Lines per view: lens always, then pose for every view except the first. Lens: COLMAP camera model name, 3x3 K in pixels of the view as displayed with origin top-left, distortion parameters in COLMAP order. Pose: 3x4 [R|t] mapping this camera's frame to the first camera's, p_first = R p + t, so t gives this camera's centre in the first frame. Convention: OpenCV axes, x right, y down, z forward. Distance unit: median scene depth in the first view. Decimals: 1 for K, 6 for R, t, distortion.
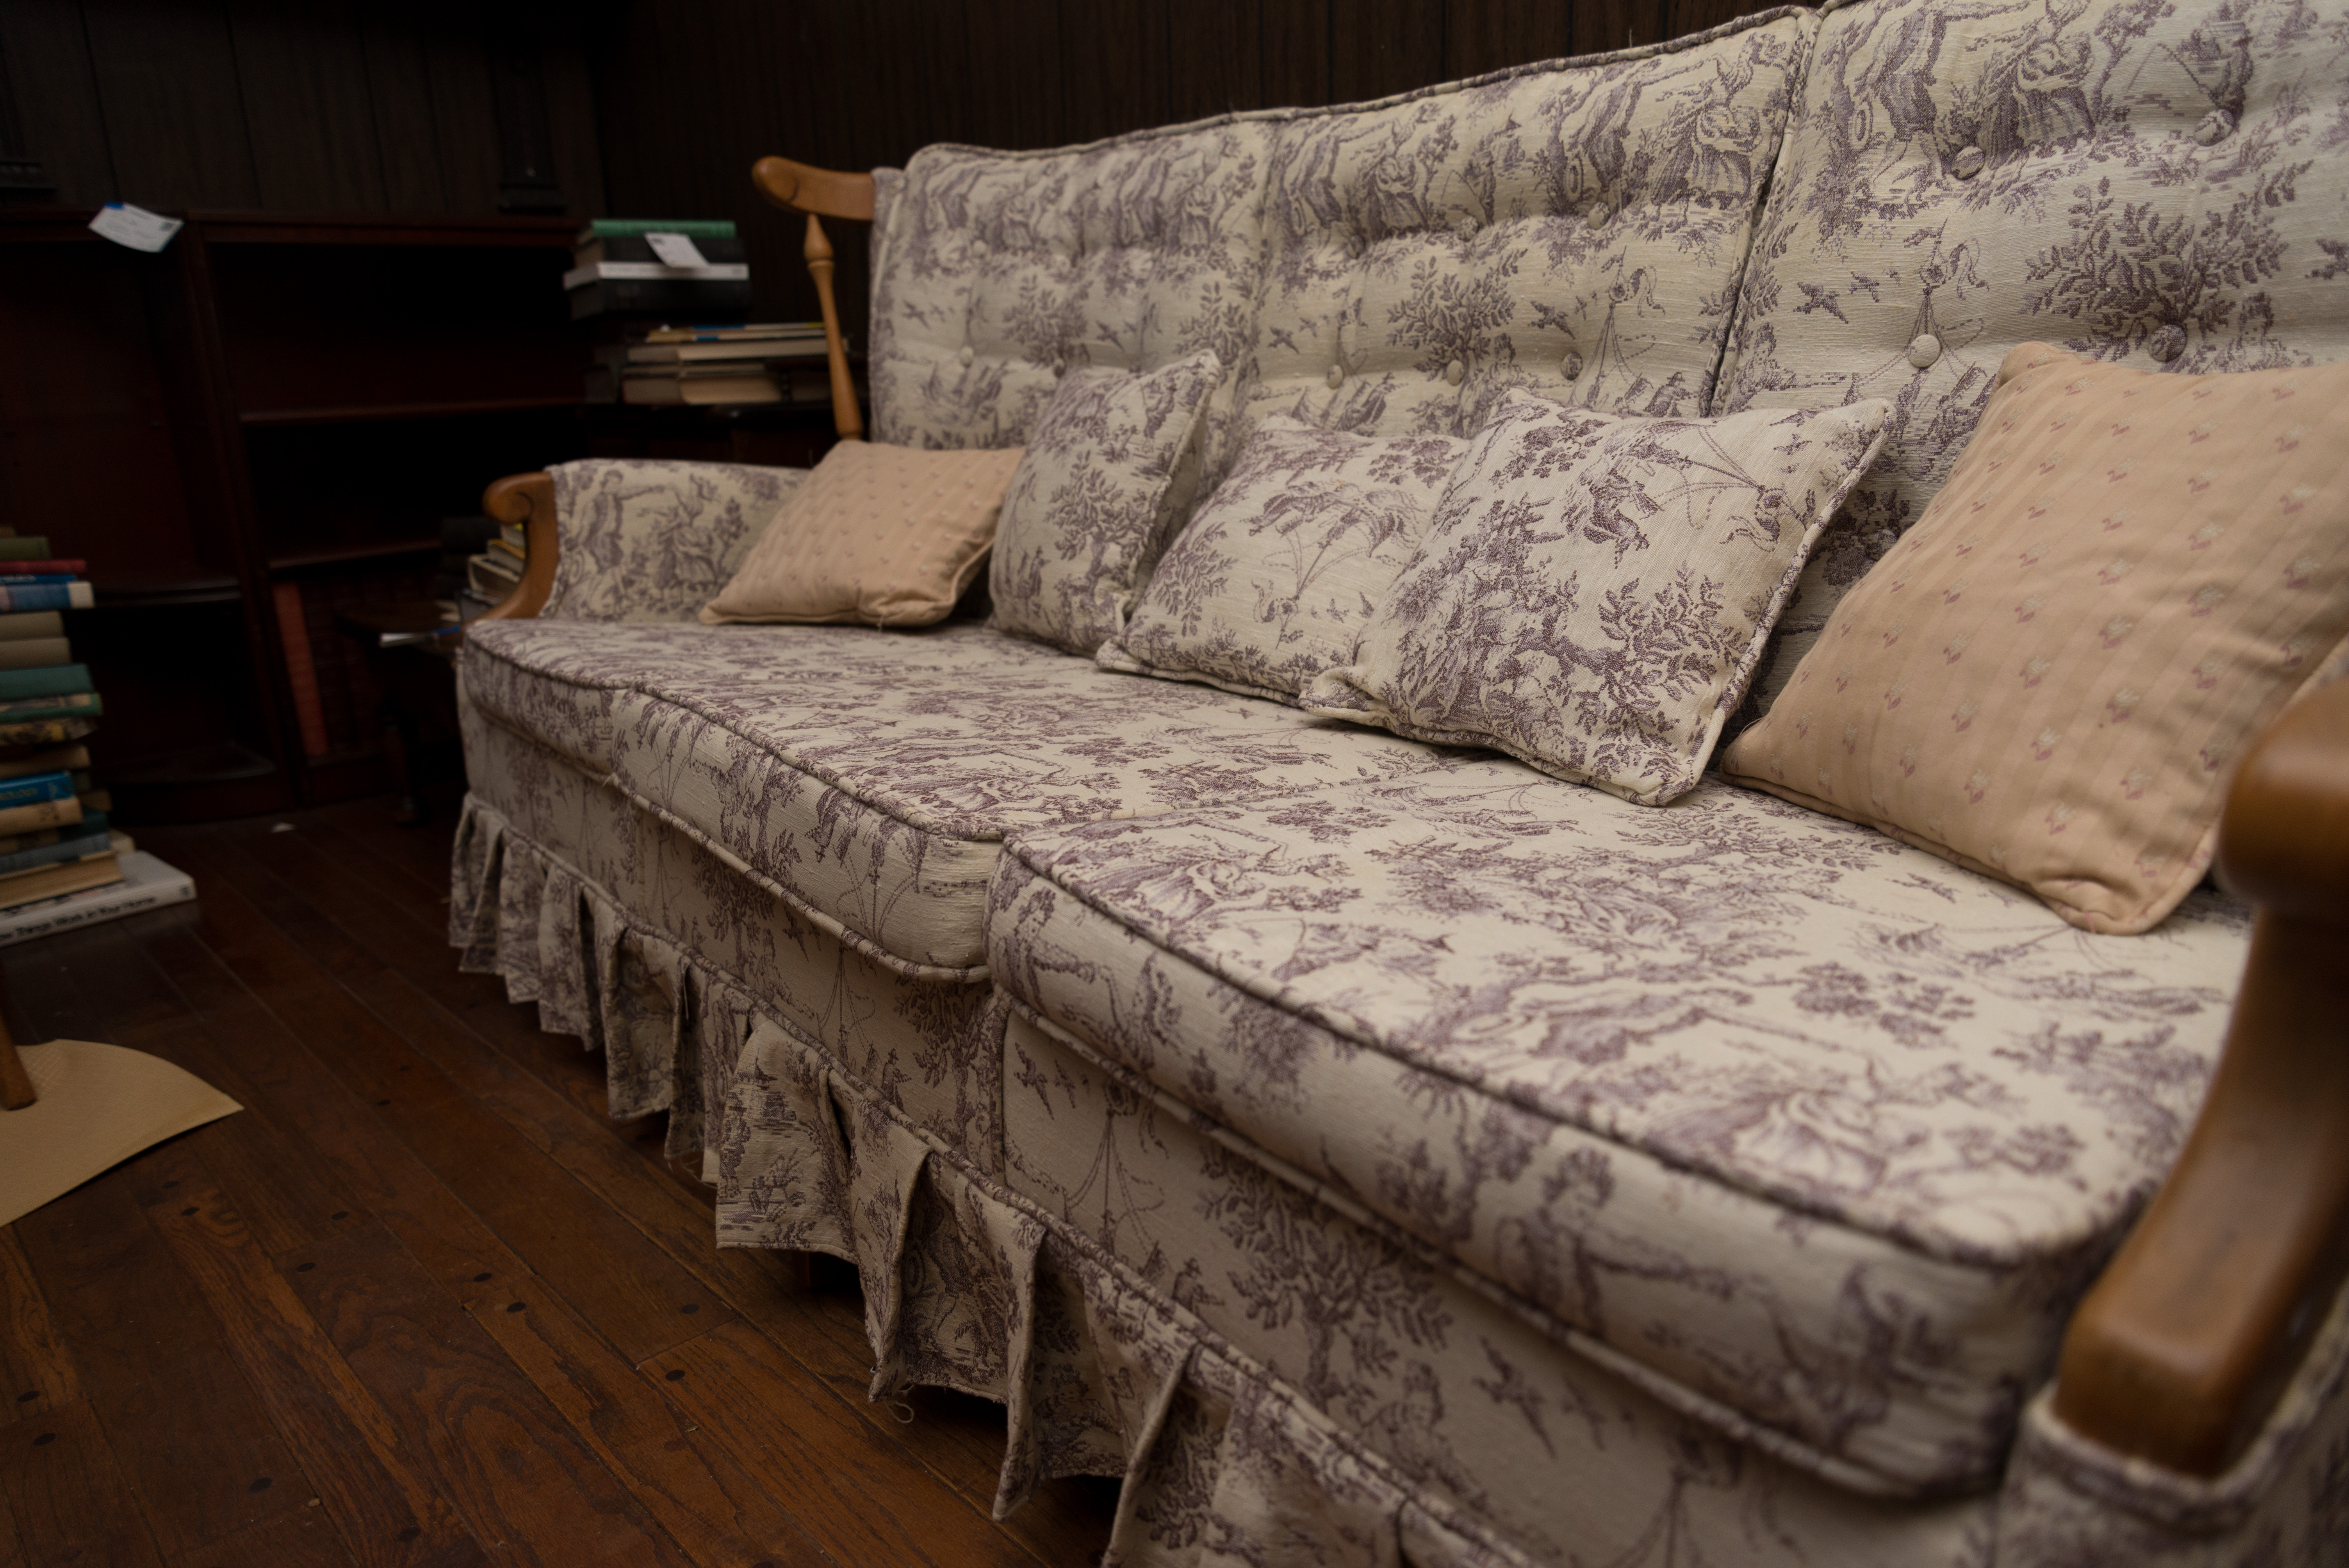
lens RADIAL K [[1554.1, 0, 1177.1], [0, 1554.1, 803.6], [0, 0, 1]] dist [-0.000010, -0.018967]
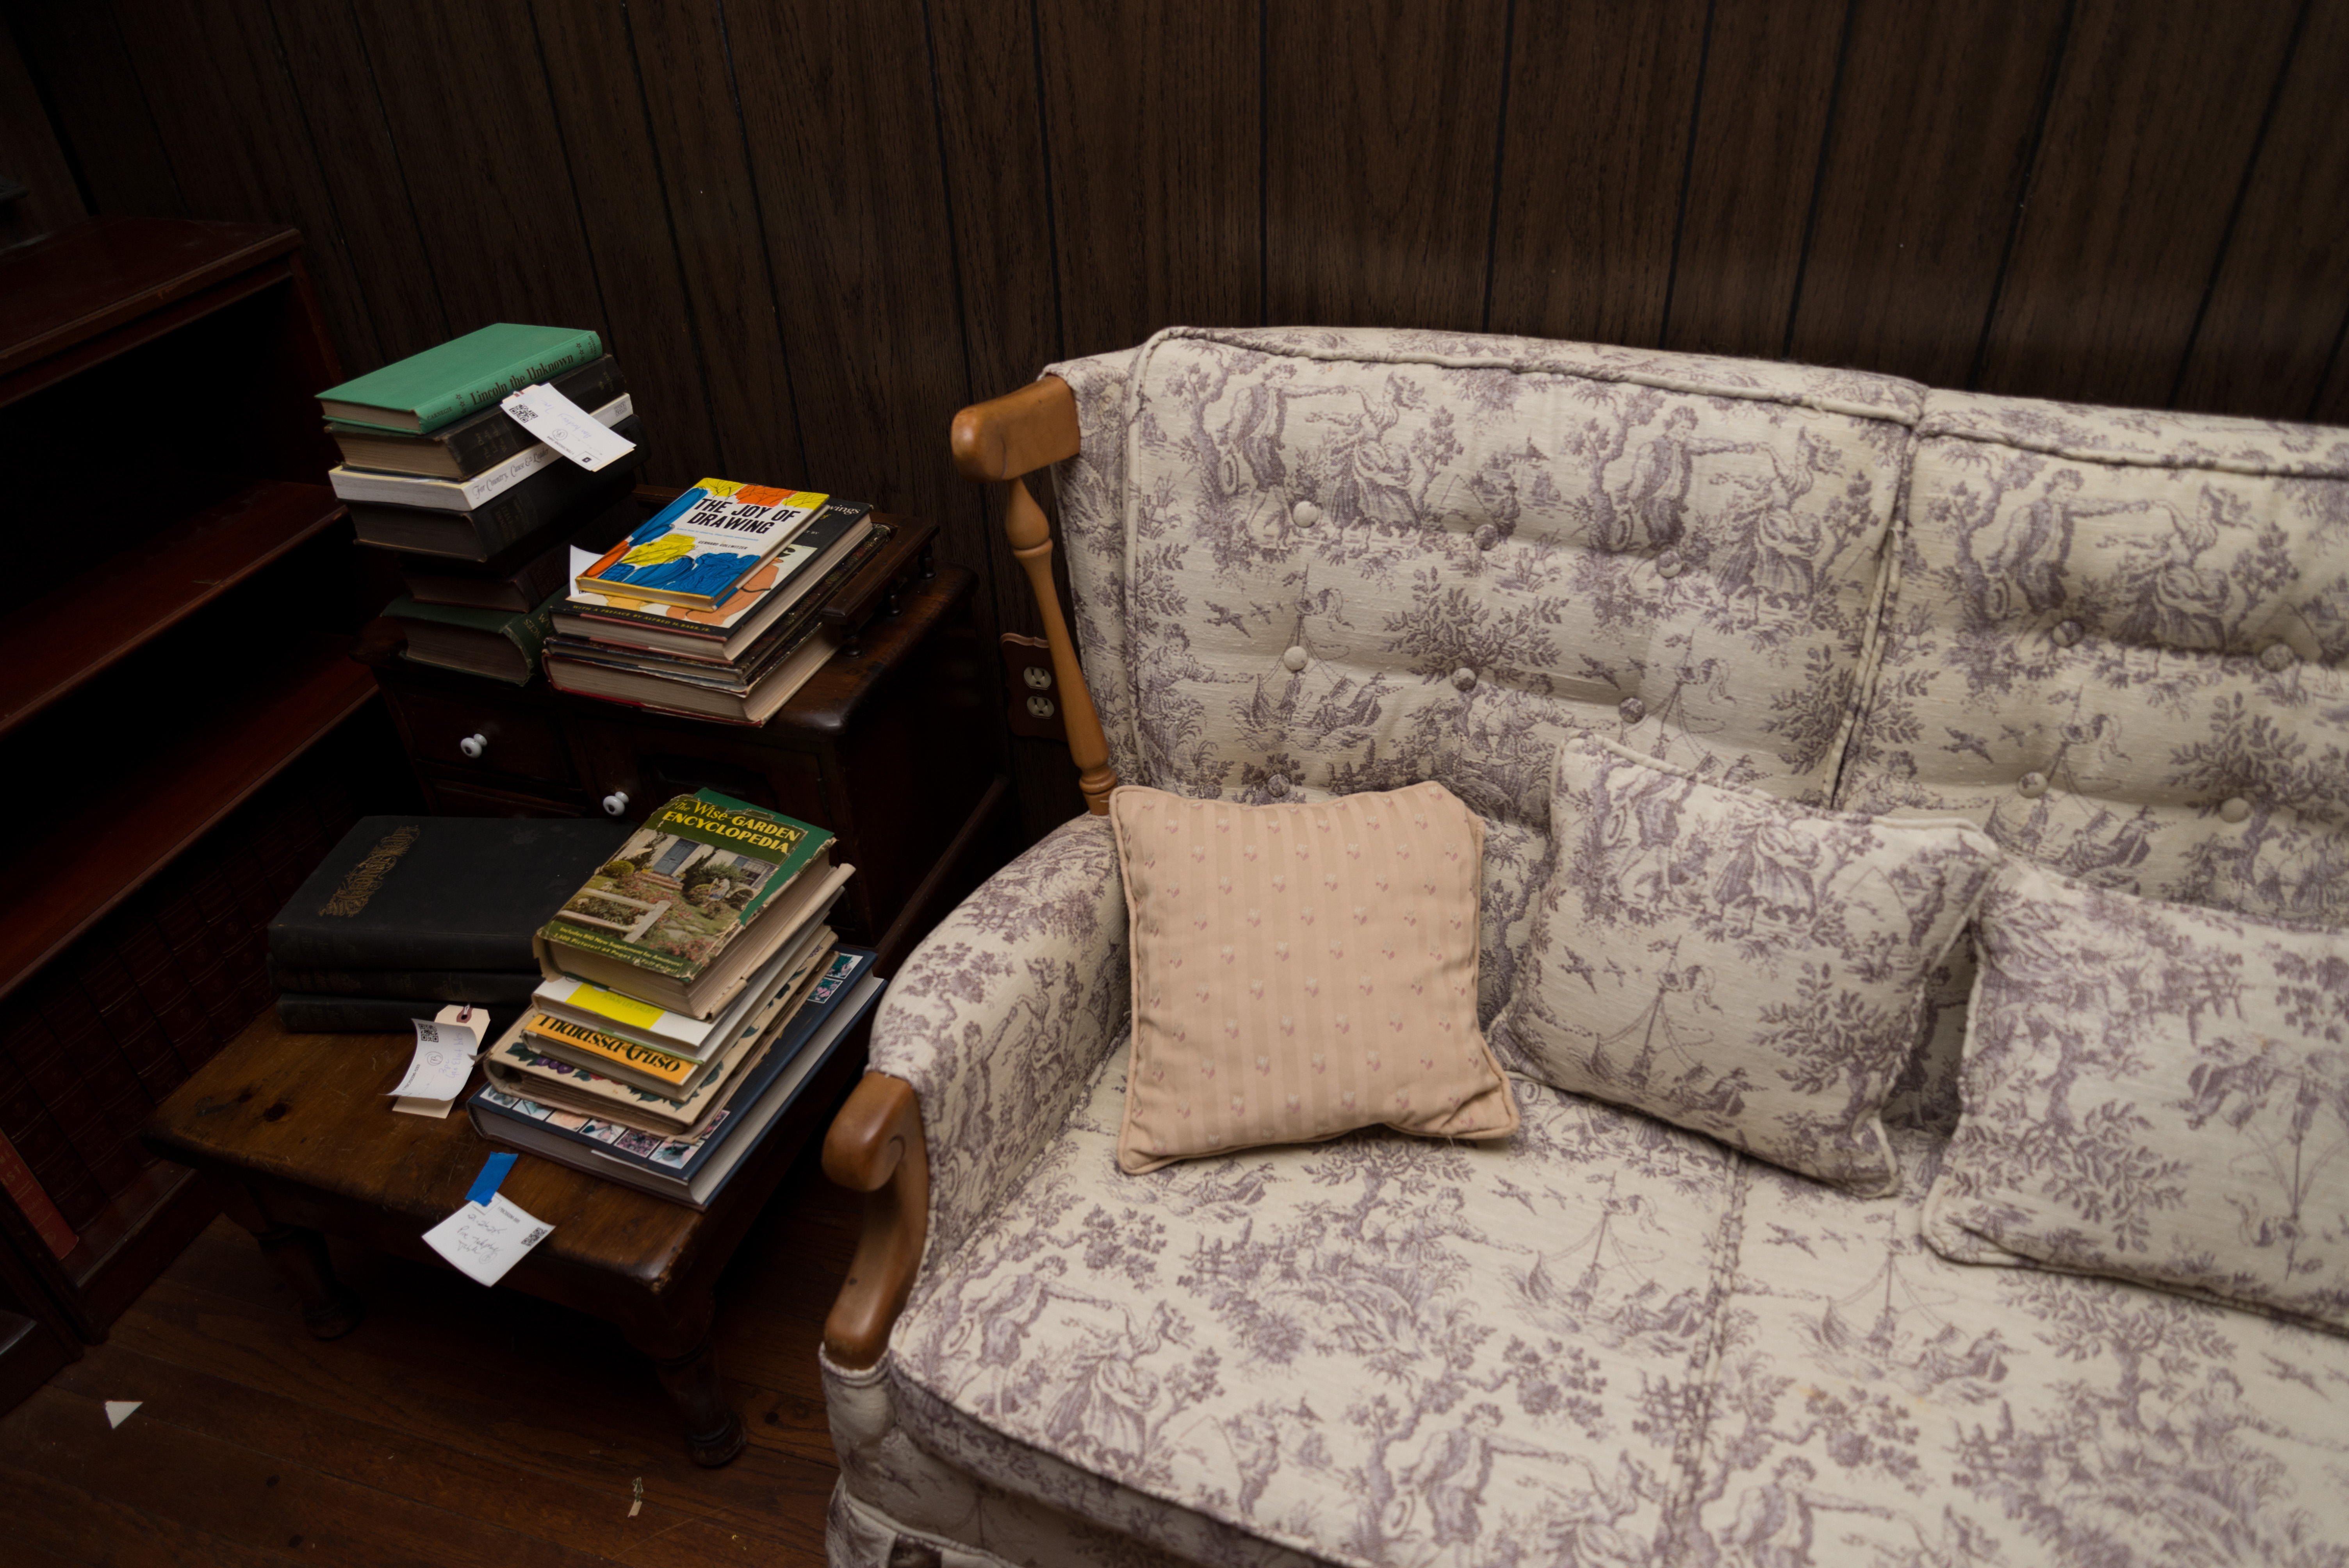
lens RADIAL K [[1577.6, 0, 1184.1], [0, 1577.6, 808.2], [0, 0, 1]] dist [0.006486, -0.030302]
pose [[0.863147, -0.294193, 0.410399, -0.986553], [0.144574, 0.922705, 0.357370, -0.974613], [-0.483813, -0.249130, 0.838963, 0.794023]]
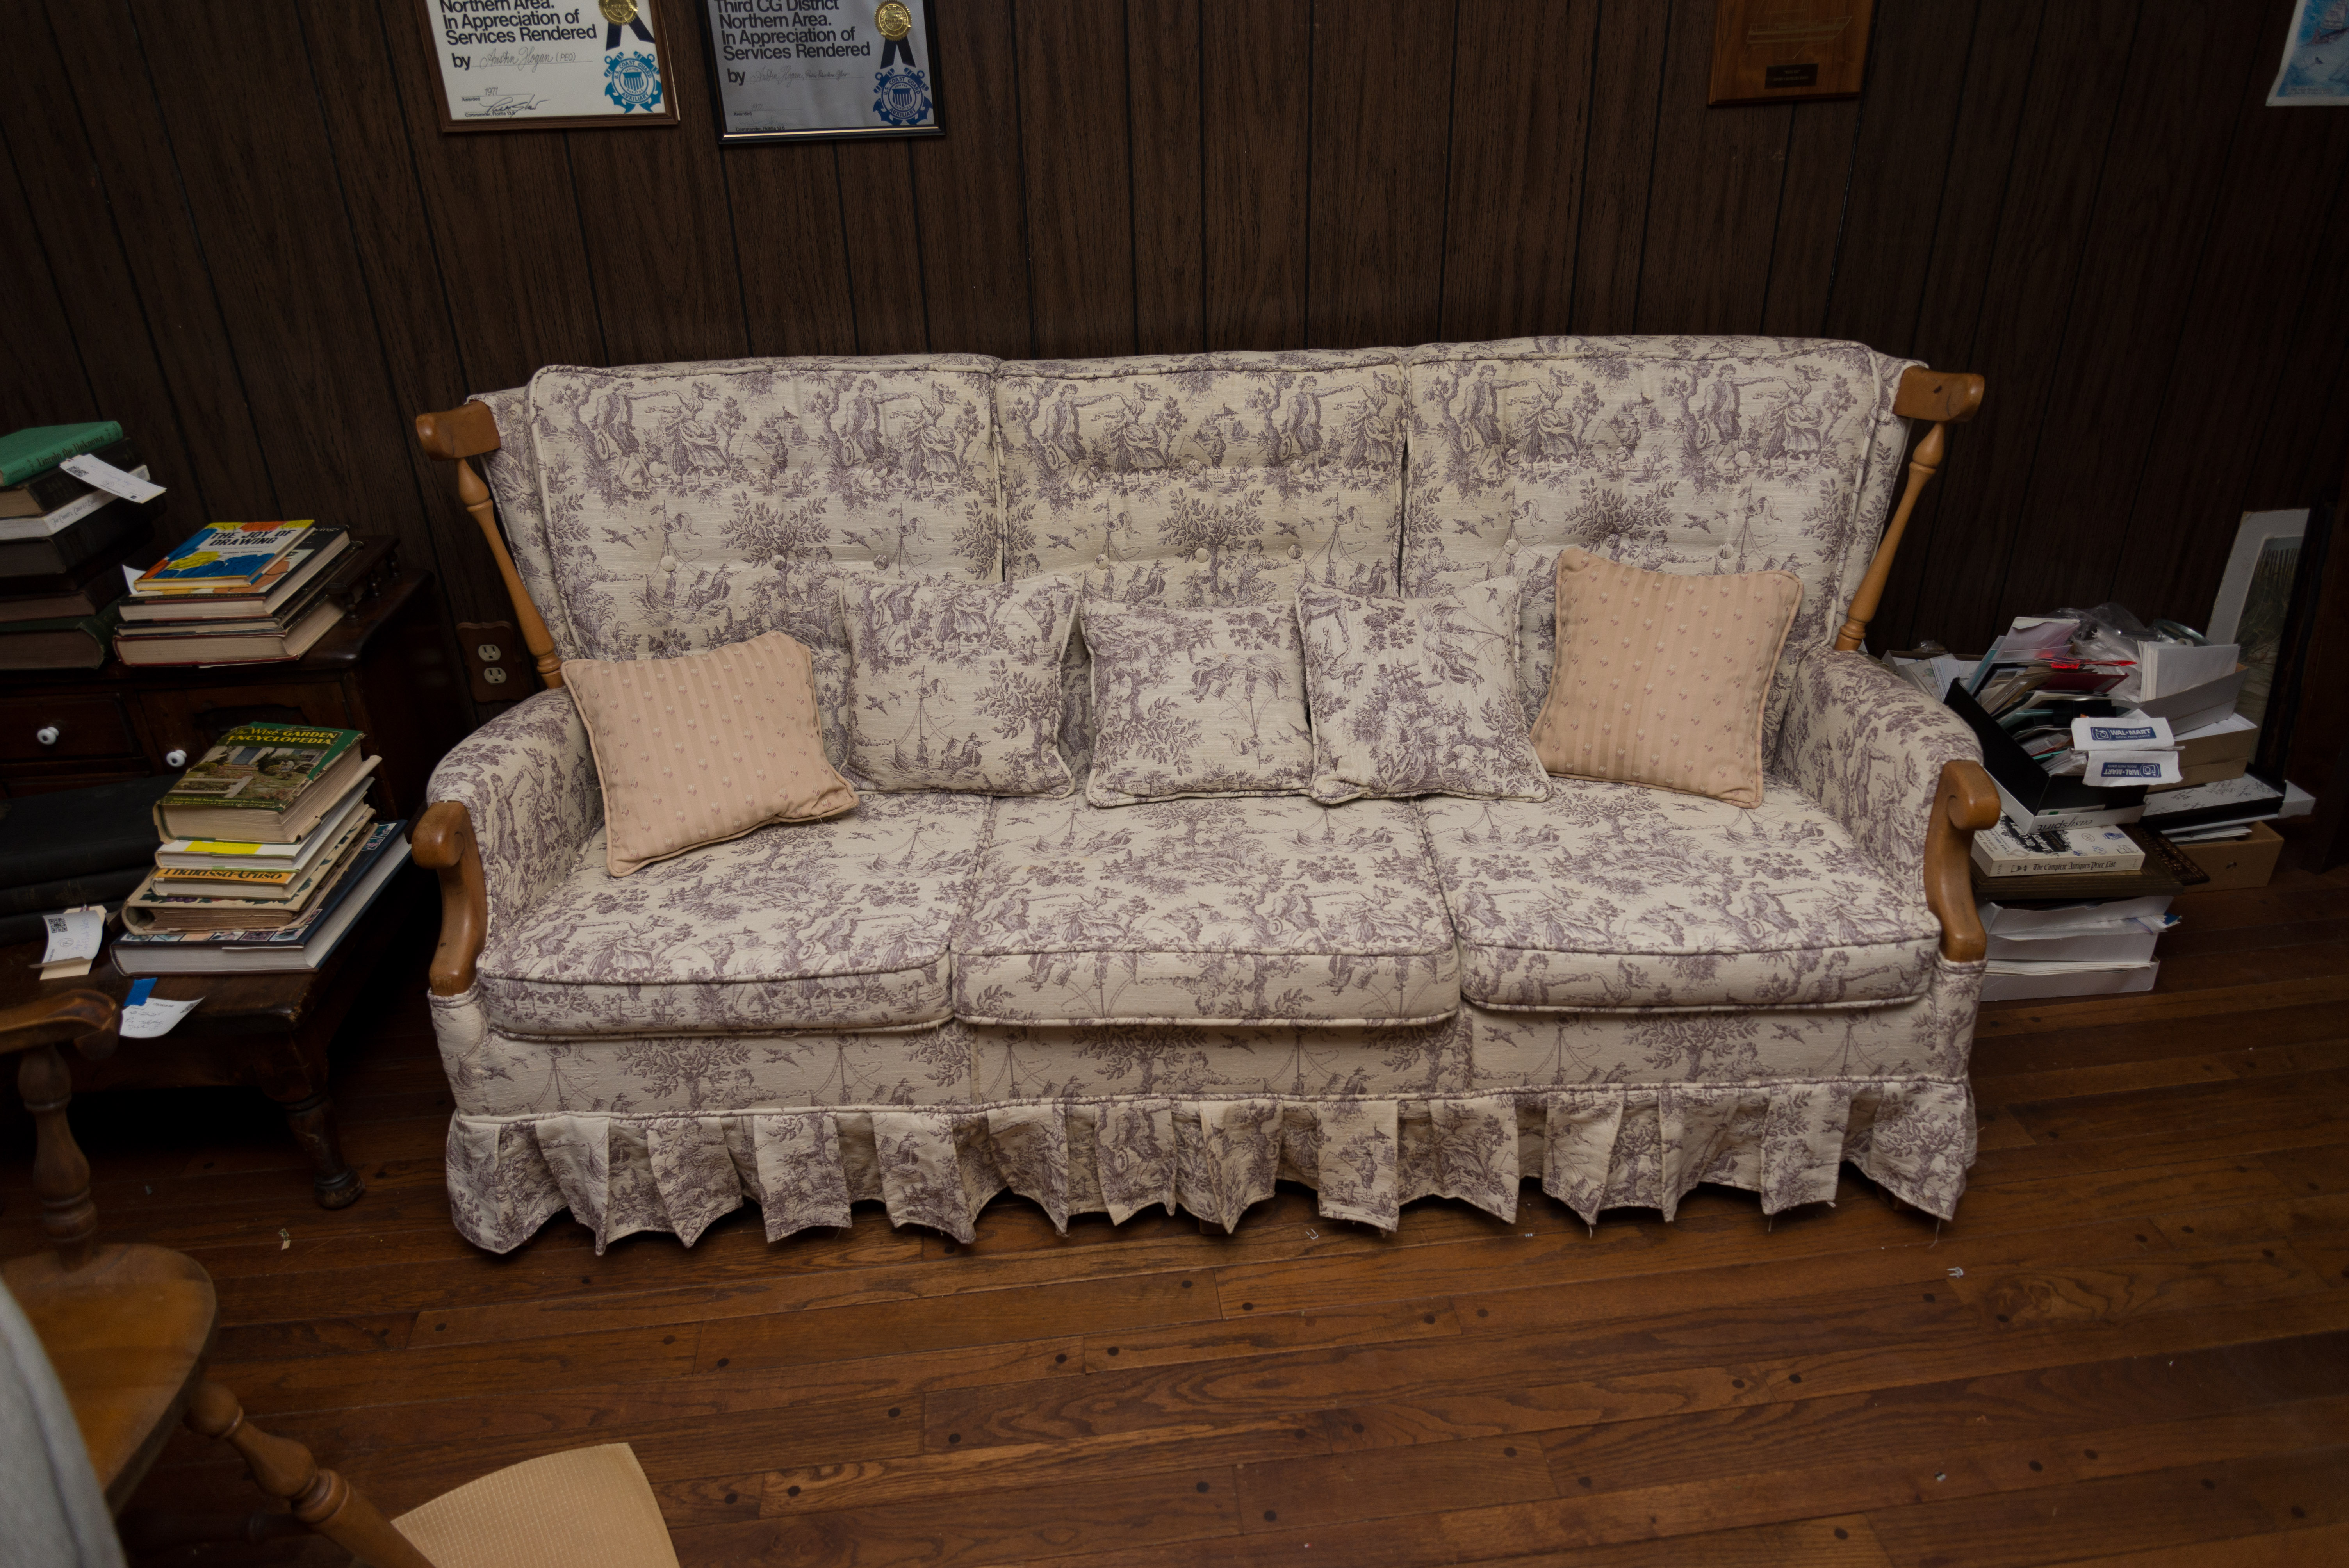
lens RADIAL K [[1577.6, 0, 1184.1], [0, 1577.6, 808.2], [0, 0, 1]] dist [0.006486, -0.030302]
pose [[0.600927, -0.370421, 0.708290, -1.565260], [0.221861, 0.928613, 0.297414, -0.756206], [-0.767896, -0.021582, 0.640211, -0.050912]]
